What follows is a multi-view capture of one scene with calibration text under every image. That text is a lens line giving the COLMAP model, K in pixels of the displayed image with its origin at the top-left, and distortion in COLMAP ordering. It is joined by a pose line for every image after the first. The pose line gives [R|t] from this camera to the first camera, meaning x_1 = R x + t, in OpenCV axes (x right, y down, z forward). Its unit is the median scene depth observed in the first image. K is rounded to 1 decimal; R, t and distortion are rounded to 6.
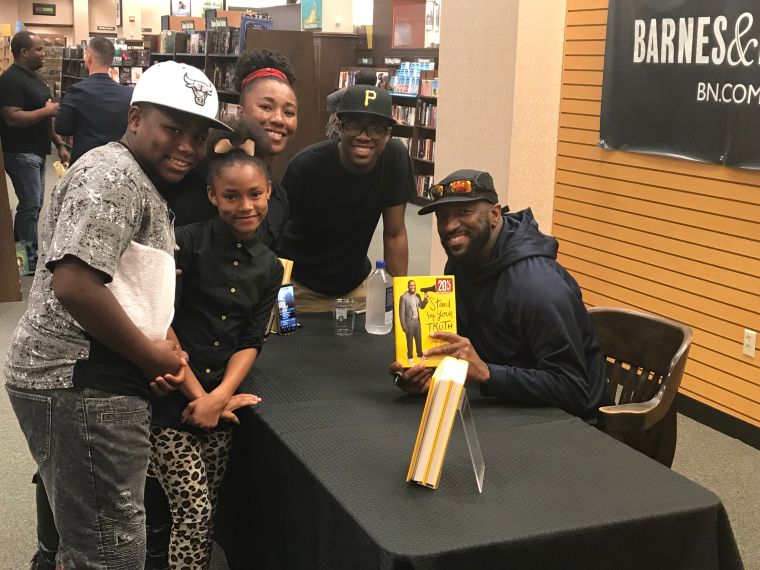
lens RADIAL K [[1077.1, 0, 384.6], [0, 1077.1, 300.2], [0, 0, 1]] dist [0.013154, 0.000000]
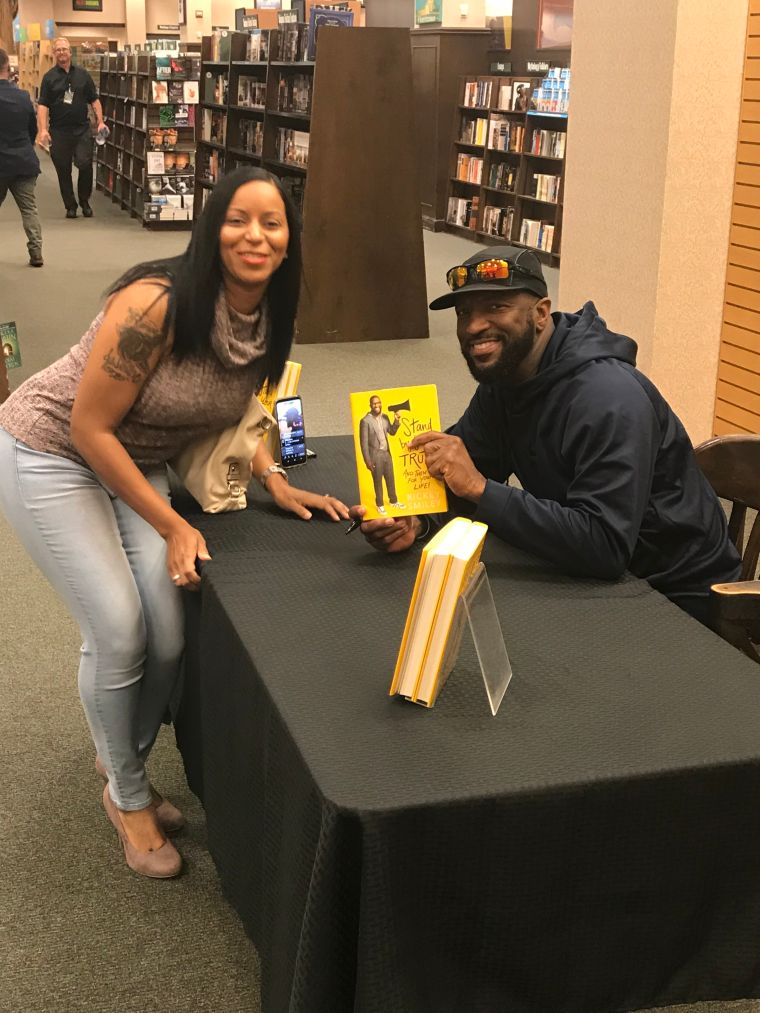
lens RADIAL K [[1435.6, 0, 387.4], [0, 1435.6, 530.6], [0, 0, 1]] dist [0.013154, 0.000000]
pose [[0.993748, 0.018688, -0.110067, 0.048224], [-0.008263, 0.995498, 0.094418, -0.010630], [0.111336, -0.092918, 0.989429, 0.035107]]
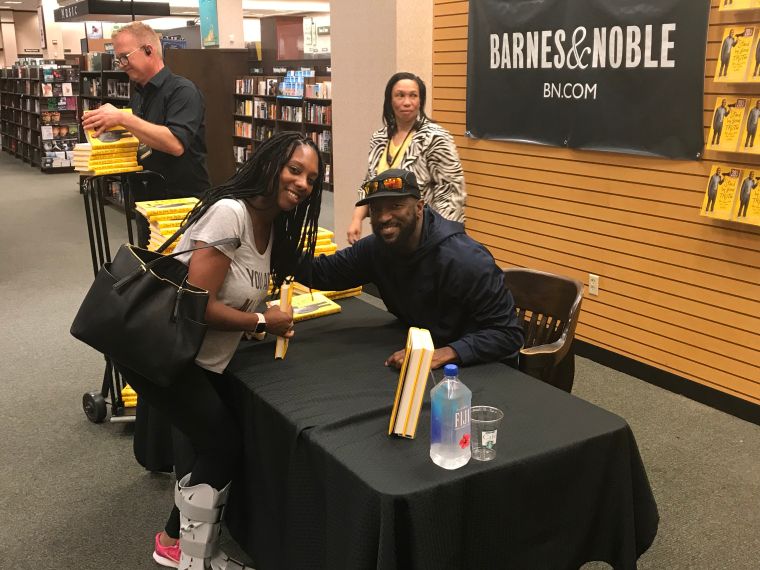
lens RADIAL K [[840.4, 0, 384.4], [0, 840.4, 292.3], [0, 0, 1]] dist [-0.003432, 0.000000]
pose [[0.989555, -0.068115, 0.127044, -0.034307], [0.062407, 0.996877, 0.048386, -0.013578], [-0.129944, -0.039952, 0.990716, 0.029077]]
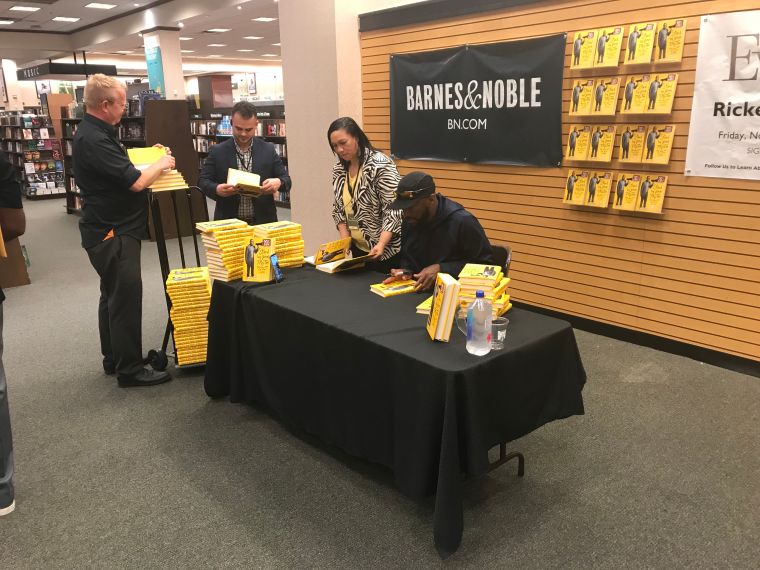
lens RADIAL K [[626.9, 0, 378.7], [0, 626.9, 286.1], [0, 0, 1]] dist [0.014058, -0.024225]
pose [[0.951510, -0.128346, 0.279564, -0.145411], [0.112864, 0.991081, 0.070860, -0.005439], [-0.286165, -0.035871, 0.957509, -0.013605]]
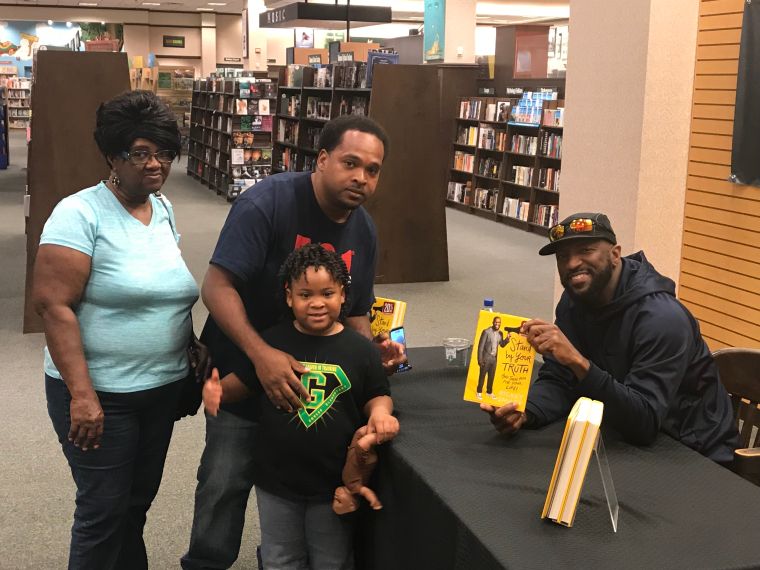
lens RADIAL K [[1077.1, 0, 367.6], [0, 1077.1, 305.4], [0, 0, 1]] dist [0.013154, 0.000000]
pose [[0.992497, 0.013472, -0.121527, -0.009151], [-0.015723, 0.999722, -0.017581, -0.006268], [0.121256, 0.019360, 0.992432, -0.020672]]
